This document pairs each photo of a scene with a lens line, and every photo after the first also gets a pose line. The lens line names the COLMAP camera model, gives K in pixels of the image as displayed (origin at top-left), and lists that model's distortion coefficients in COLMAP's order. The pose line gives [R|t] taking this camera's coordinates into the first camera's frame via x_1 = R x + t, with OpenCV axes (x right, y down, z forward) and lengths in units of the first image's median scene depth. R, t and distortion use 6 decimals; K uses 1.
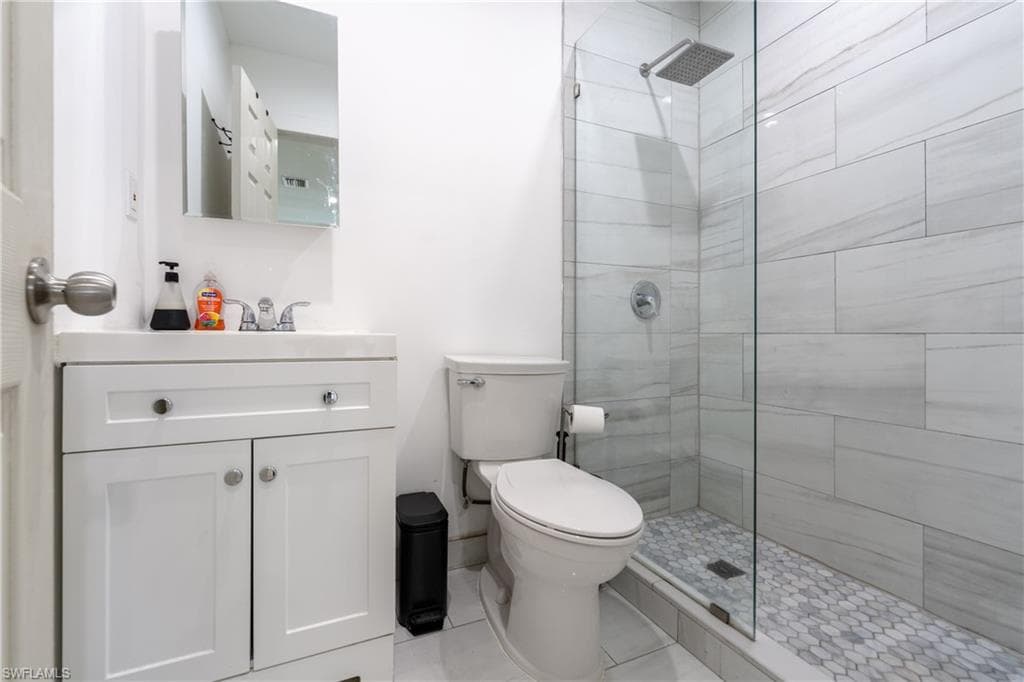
lens RADIAL K [[423.2, 0, 507.1], [0, 423.2, 334.8], [0, 0, 1]] dist [0.000607, 0.000003]
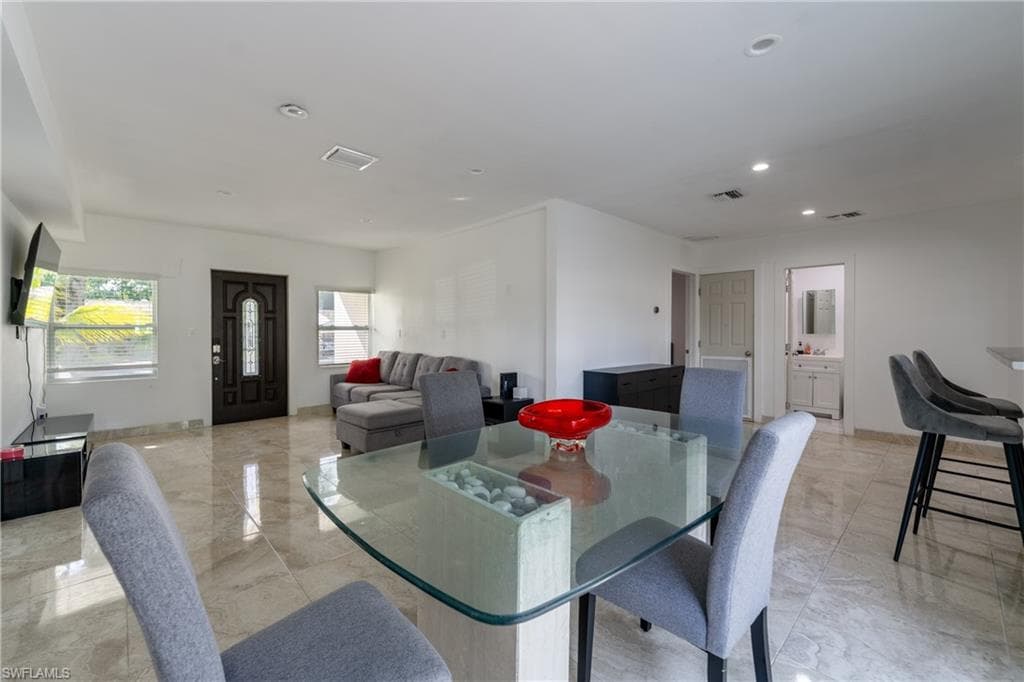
lens RADIAL K [[423.2, 0, 507.1], [0, 423.2, 334.8], [0, 0, 1]] dist [0.000607, 0.000003]
pose [[0.322920, 0.008626, -0.946387, 3.391630], [-0.002474, 0.999963, 0.008270, -0.317292], [0.946423, -0.000329, 0.322929, -4.676213]]
